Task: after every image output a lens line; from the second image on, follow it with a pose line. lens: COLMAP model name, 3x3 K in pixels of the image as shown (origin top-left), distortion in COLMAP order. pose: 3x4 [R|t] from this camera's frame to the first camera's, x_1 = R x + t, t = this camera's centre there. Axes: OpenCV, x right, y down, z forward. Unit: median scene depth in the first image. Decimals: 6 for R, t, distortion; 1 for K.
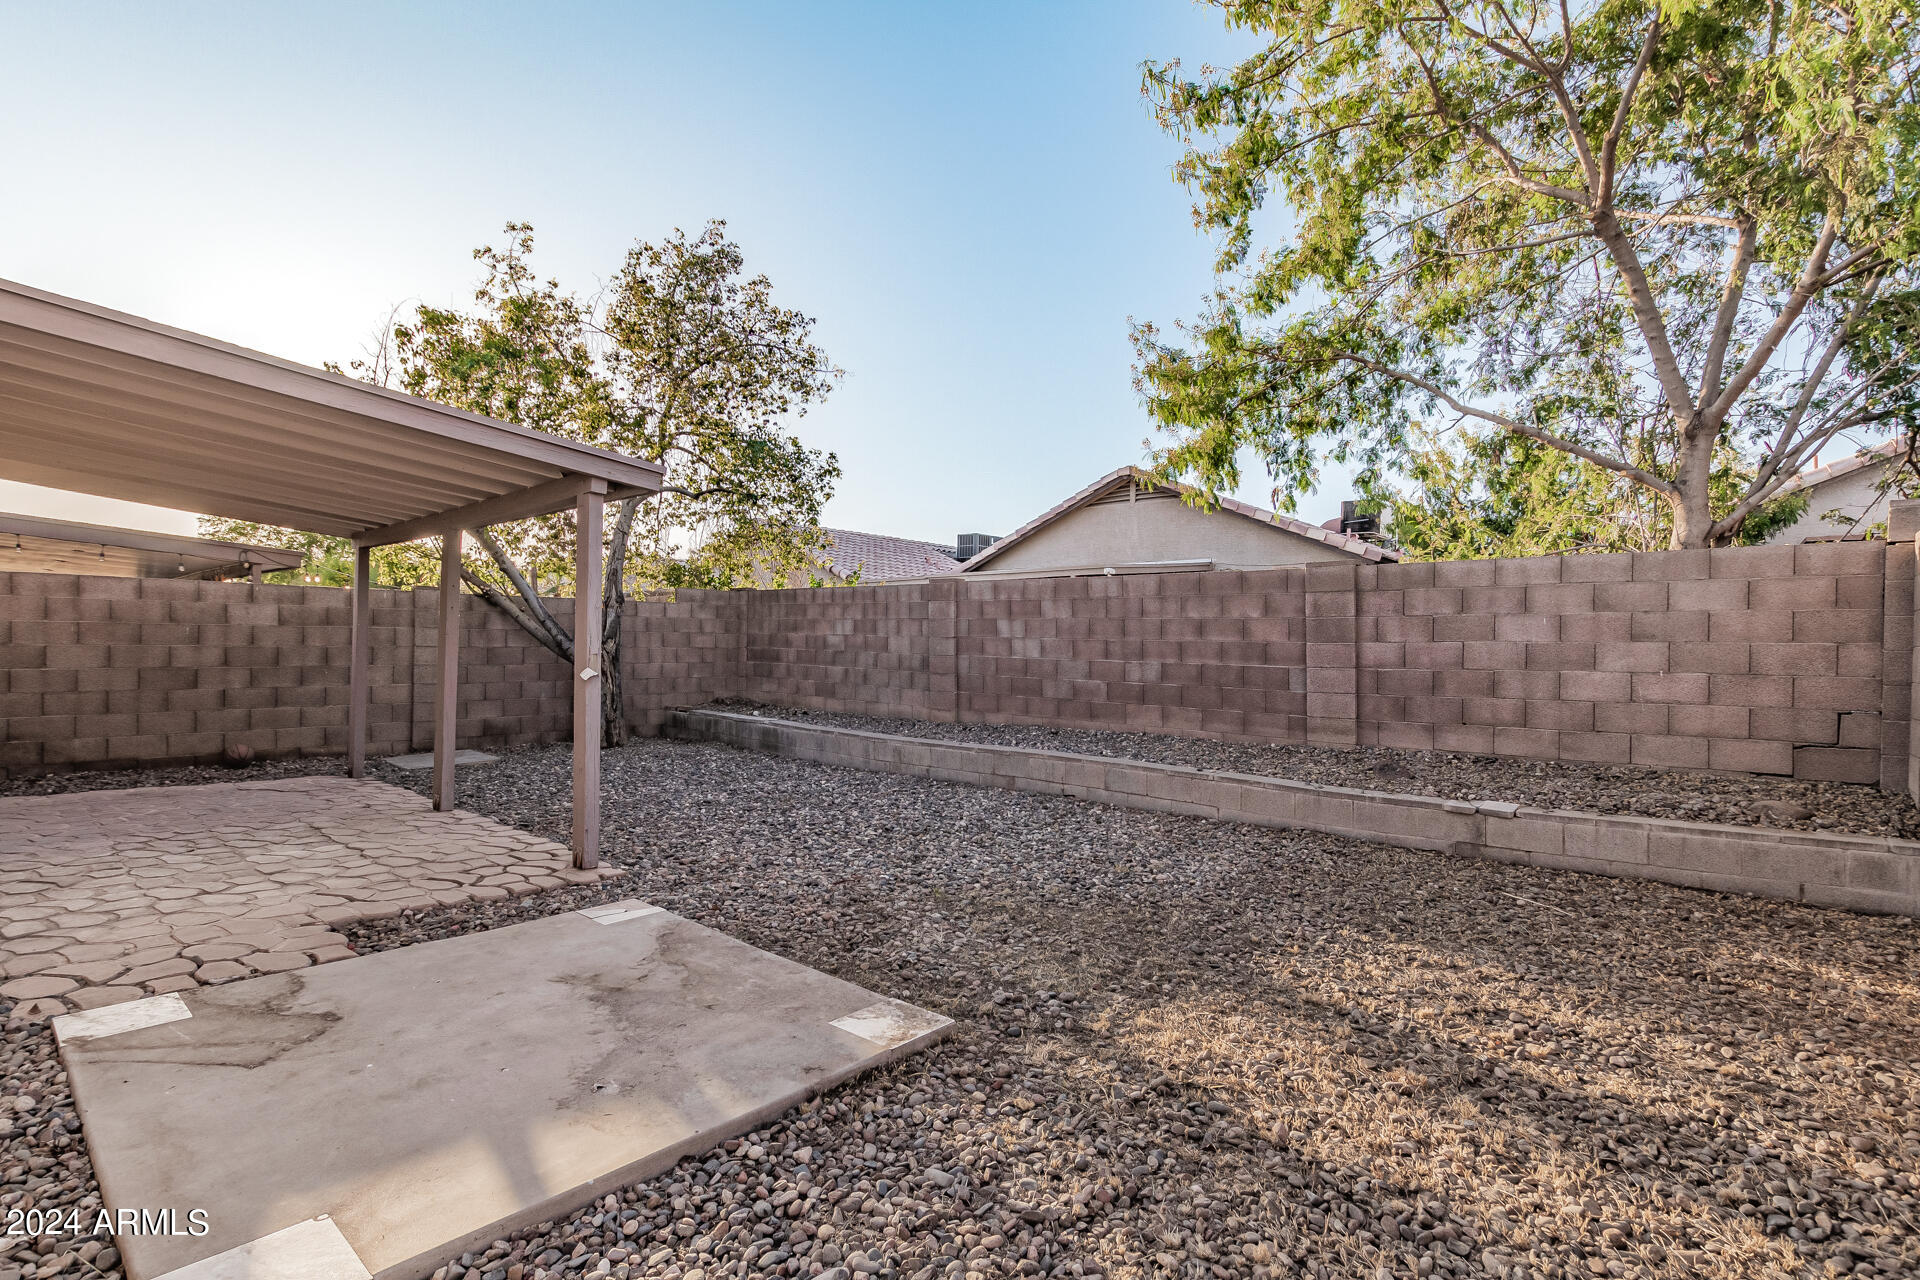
lens RADIAL K [[883.8, 0, 961.5], [0, 883.8, 642.5], [0, 0, 1]] dist [0.014586, -0.004766]
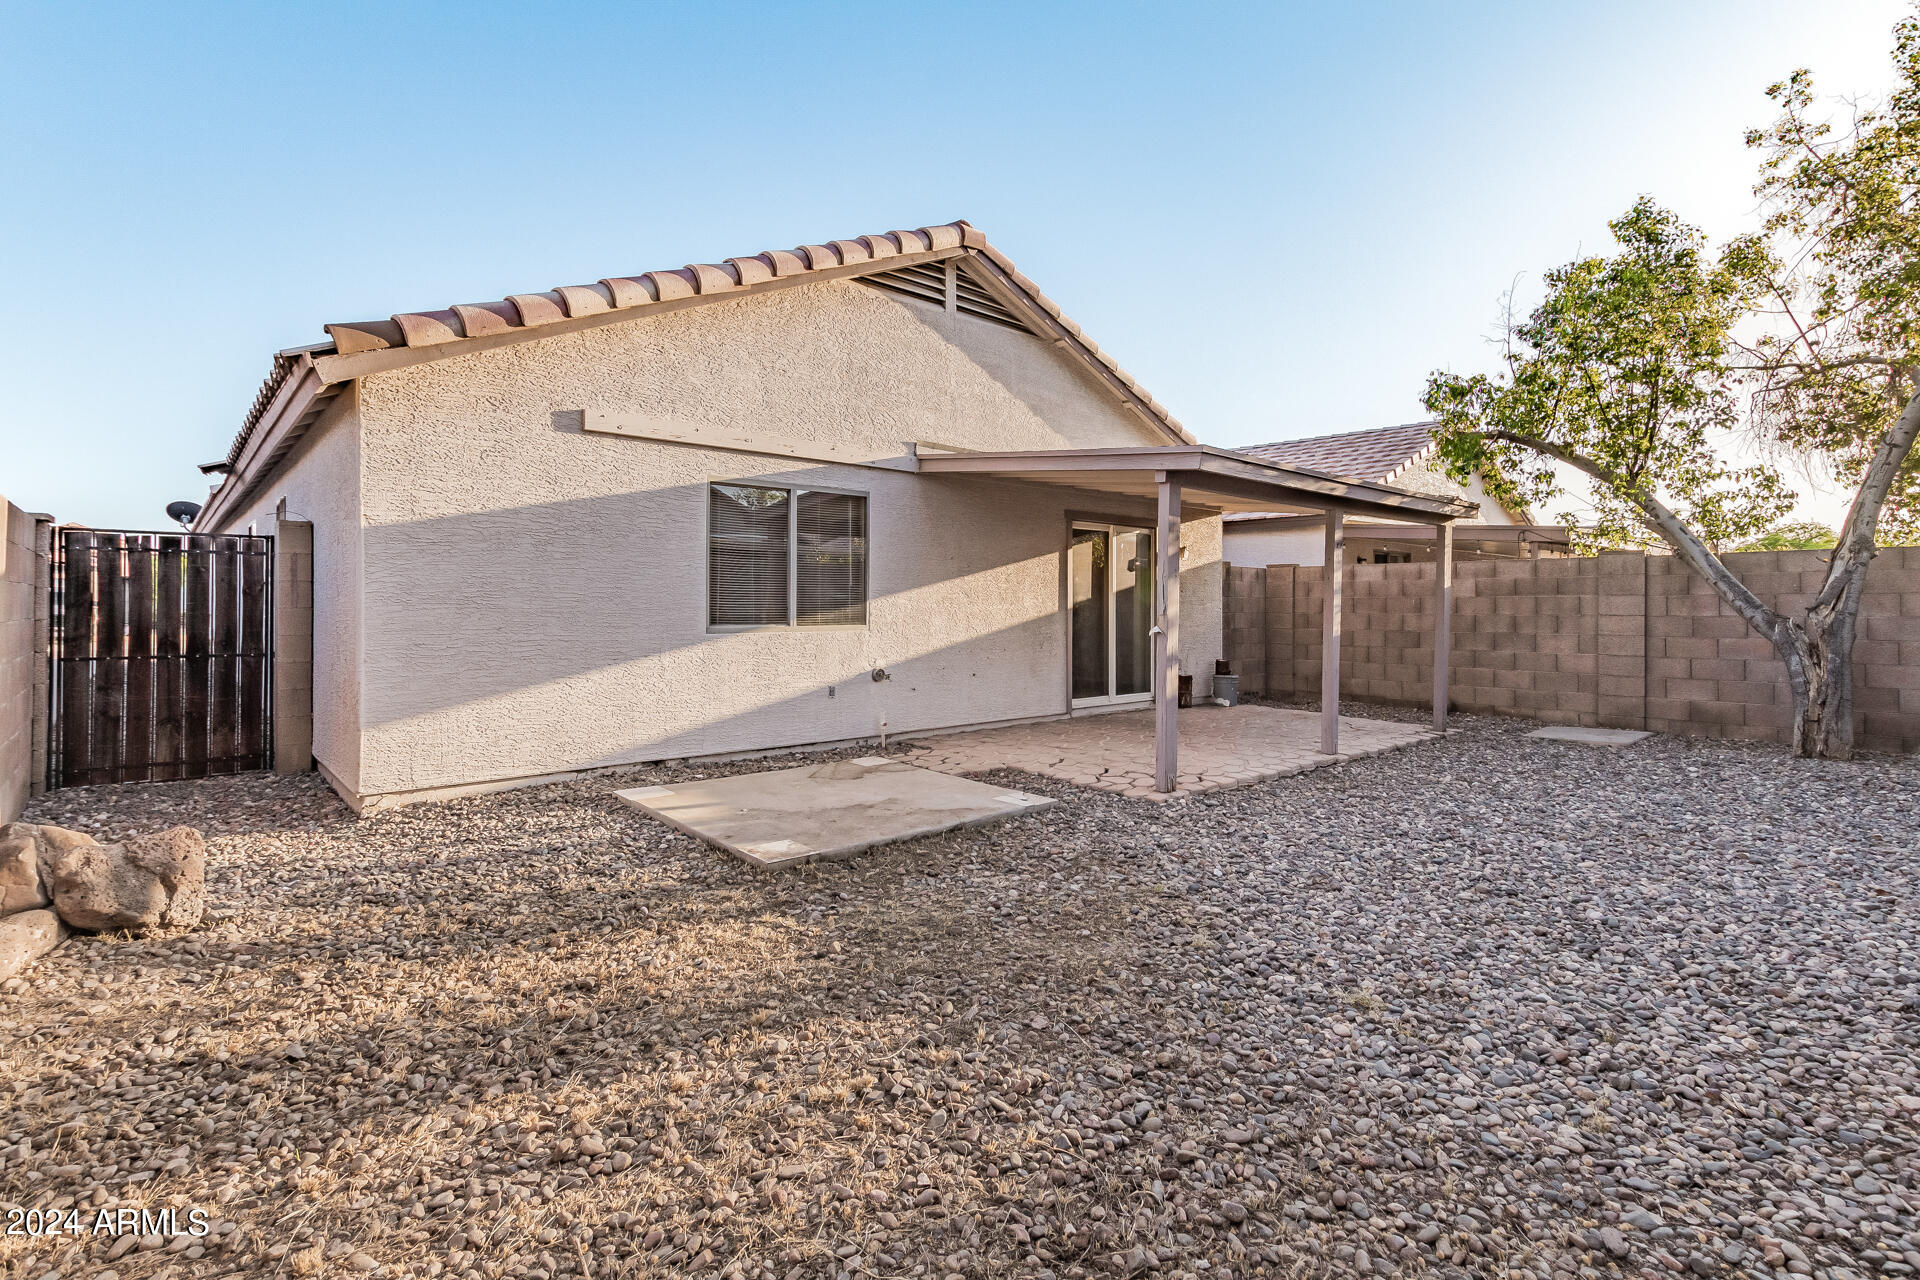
lens RADIAL K [[883.8, 0, 970.4], [0, 883.8, 604.2], [0, 0, 1]] dist [0.014586, -0.004766]
pose [[-0.116116, -0.014133, -0.993135, 0.438553], [-0.004447, 0.999896, -0.013709, 0.009196], [0.993226, 0.002824, -0.116167, 0.472590]]
